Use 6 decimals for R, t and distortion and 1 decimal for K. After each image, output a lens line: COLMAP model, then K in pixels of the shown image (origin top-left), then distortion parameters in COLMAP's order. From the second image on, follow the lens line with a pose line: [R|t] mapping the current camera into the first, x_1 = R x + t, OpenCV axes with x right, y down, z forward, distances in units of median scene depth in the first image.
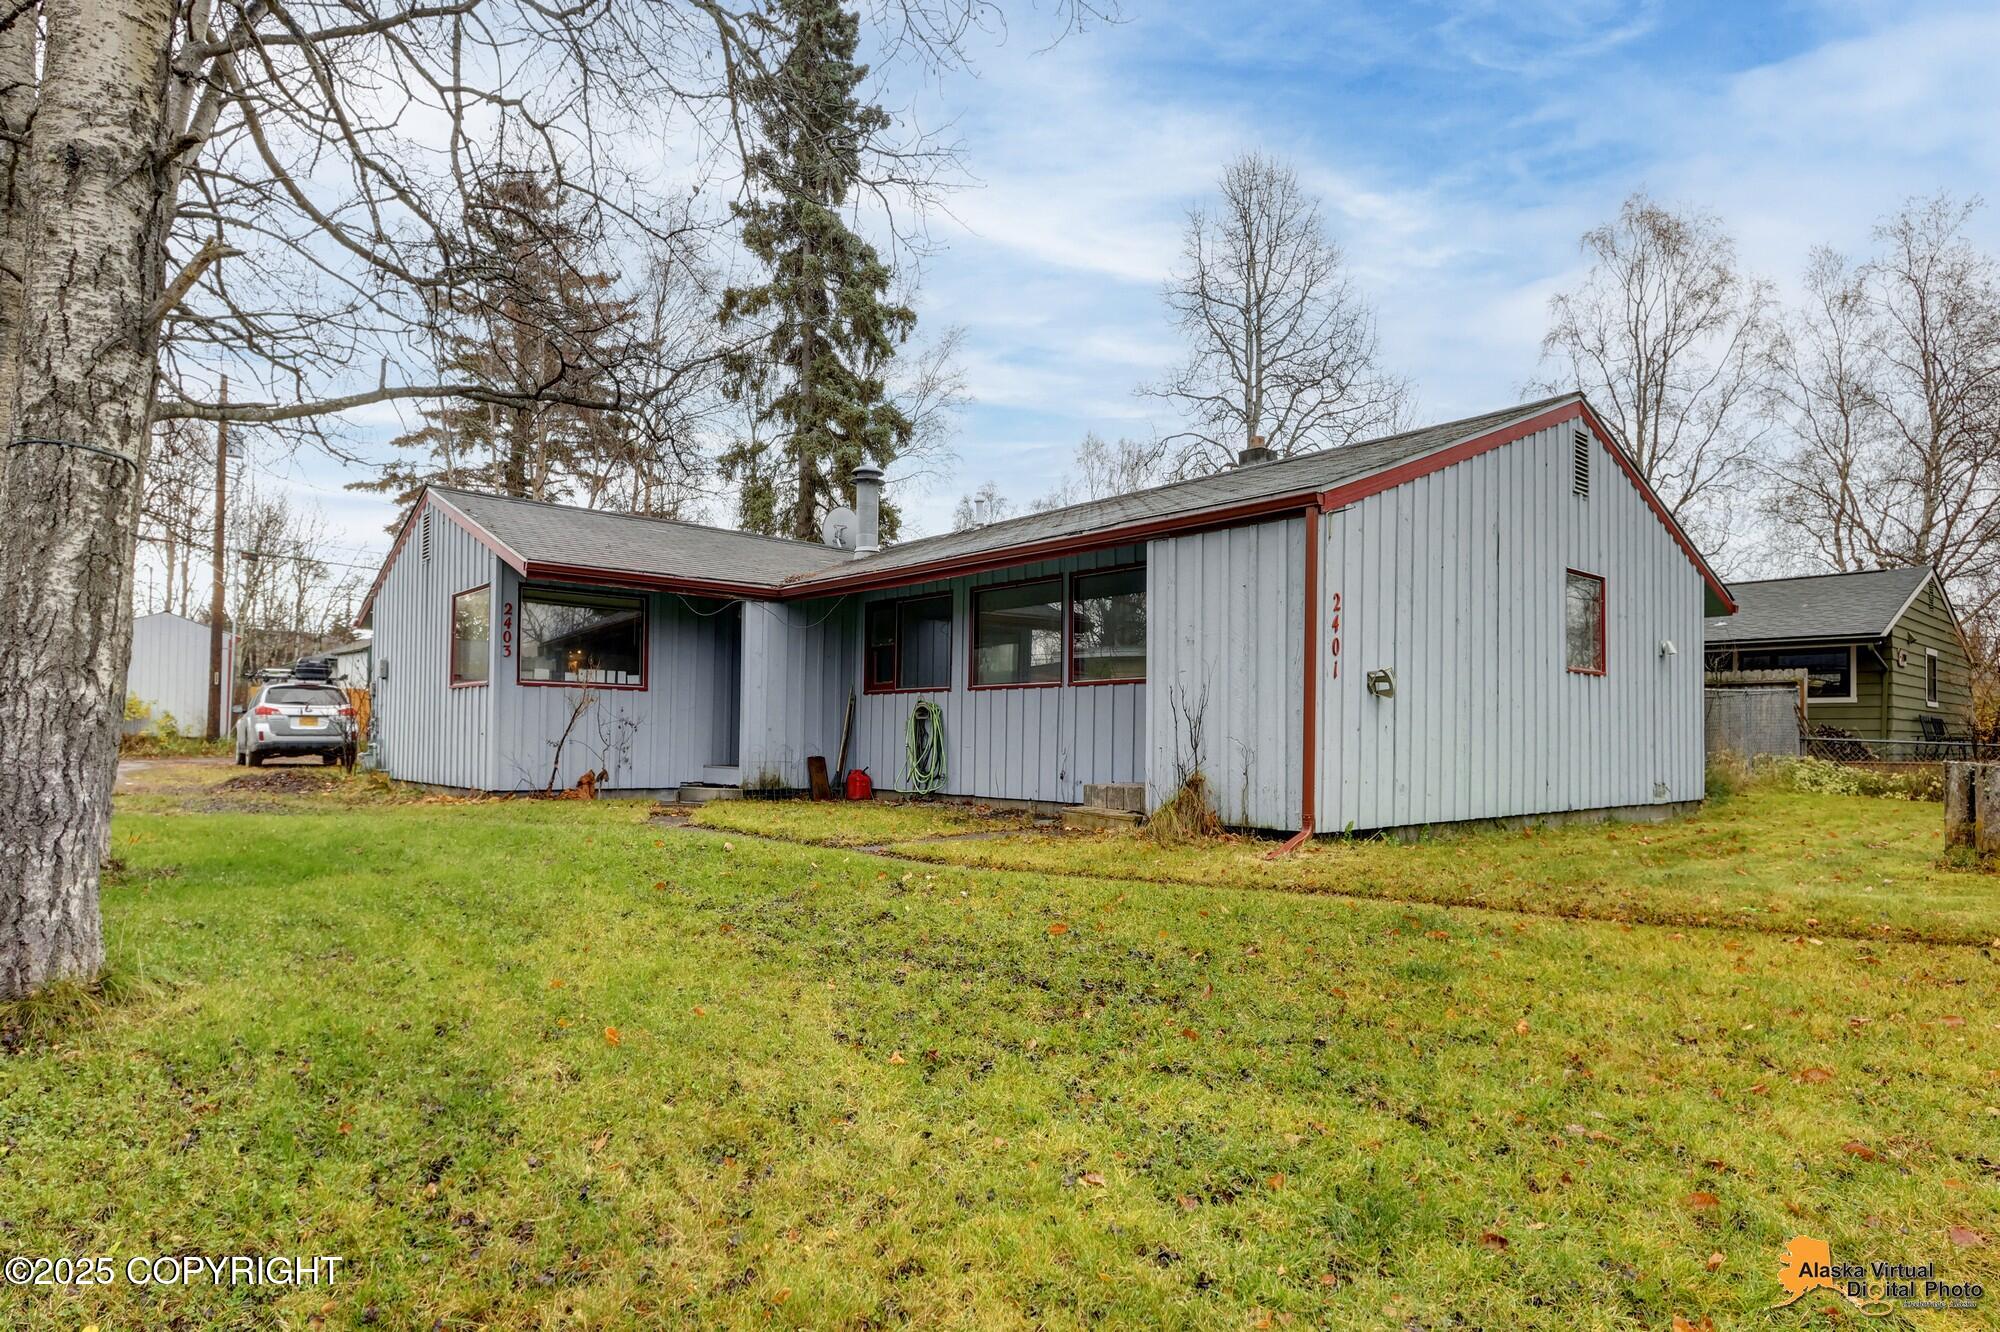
lens RADIAL K [[1026.3, 0, 991.5], [0, 1026.3, 720.1], [0, 0, 1]] dist [0.003554, 0.000637]
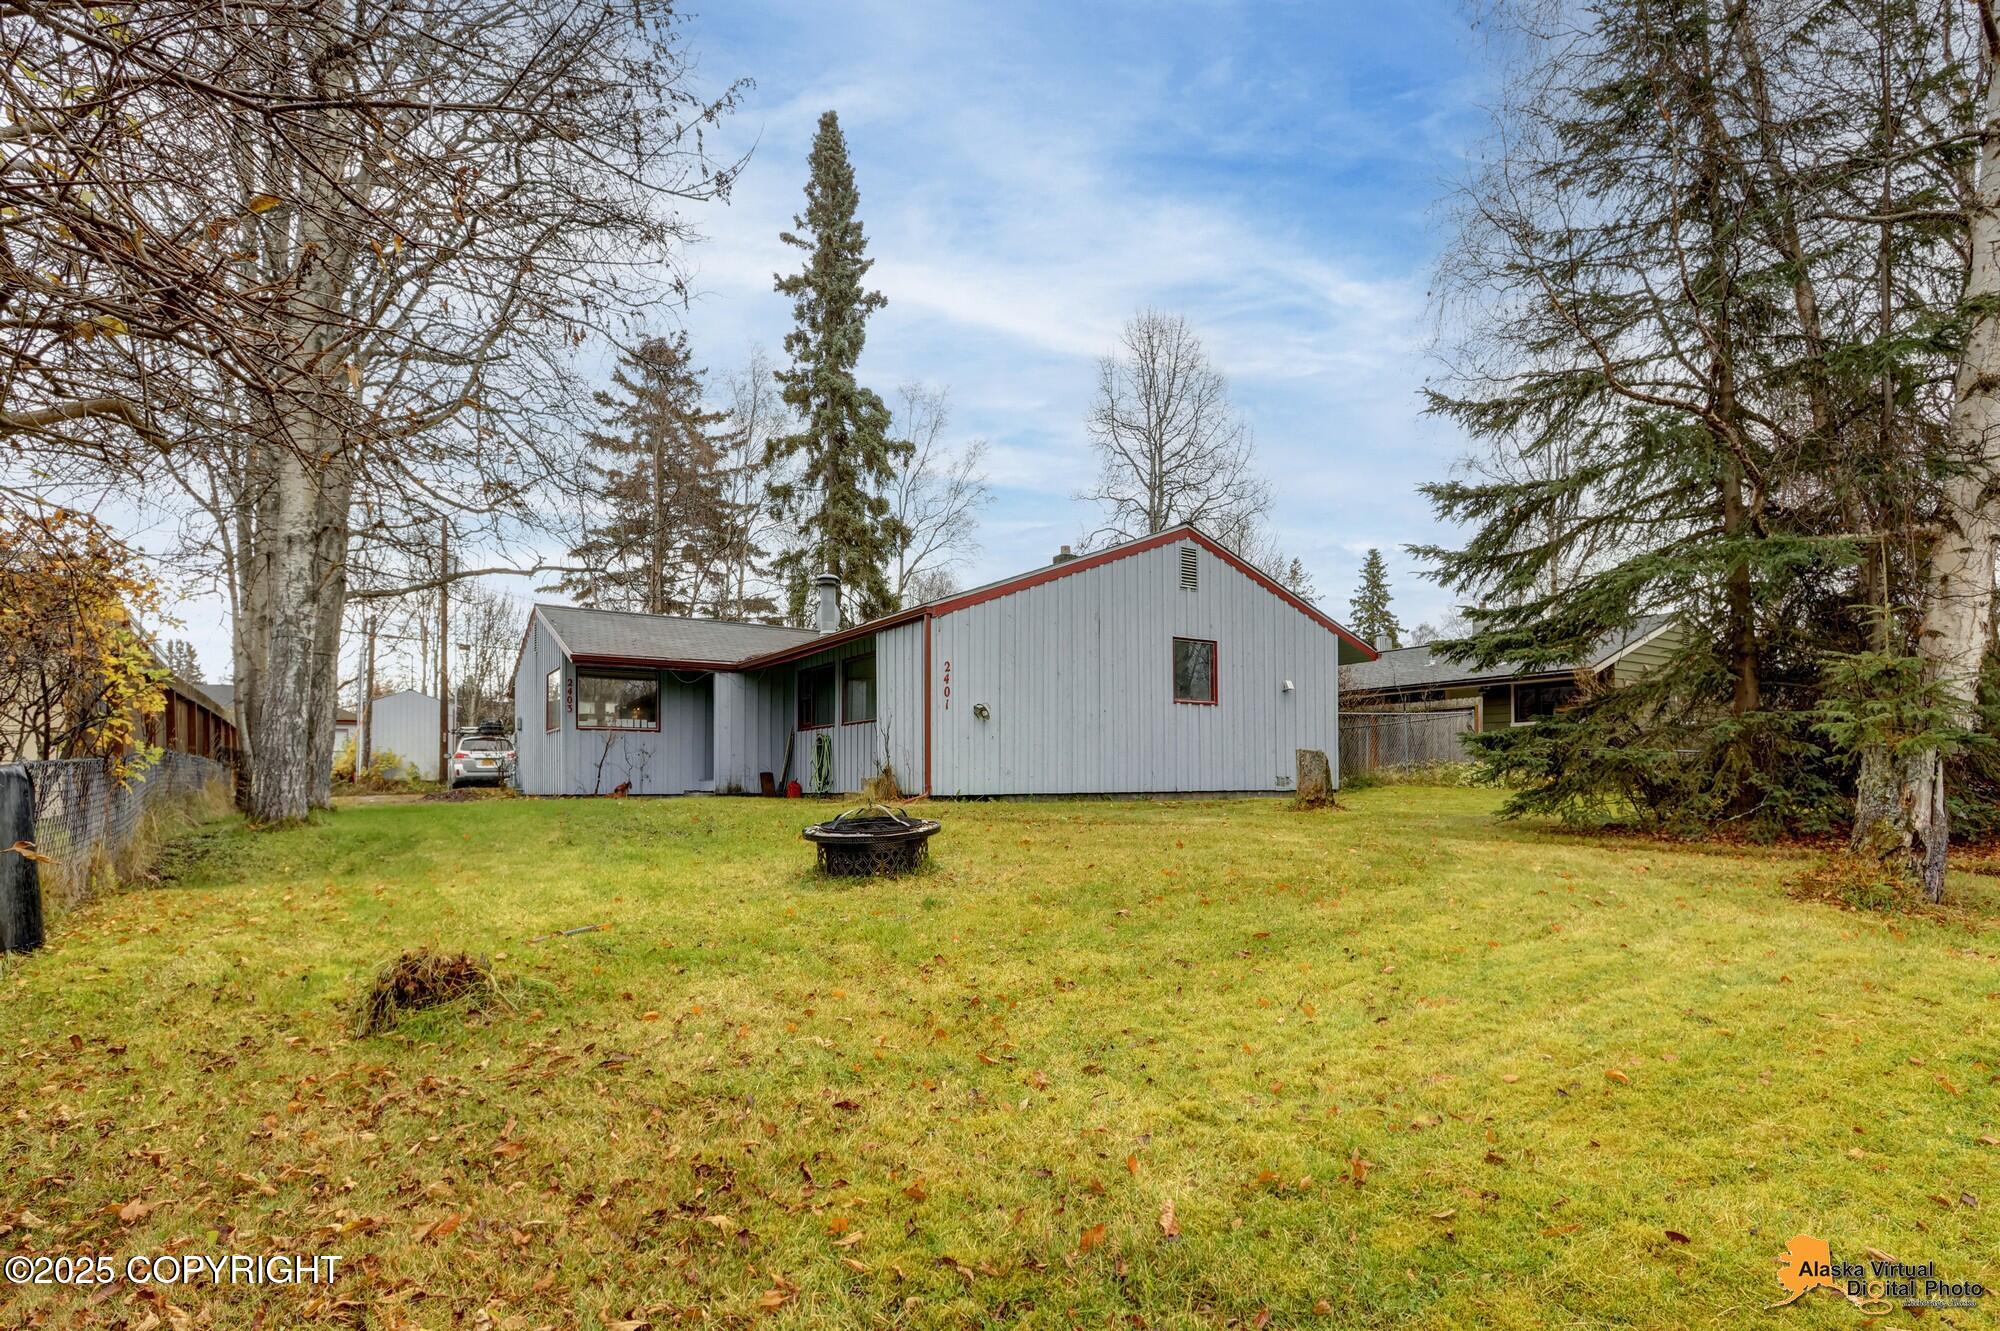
lens RADIAL K [[910.8, 0, 964.6], [0, 910.8, 774.6], [0, 0, 1]] dist [0.010173, 0.000088]
pose [[0.989128, -0.016438, -0.146134, 0.161727], [0.017895, 0.999802, 0.008660, 0.016298], [0.145963, -0.011181, 0.989227, -0.153414]]
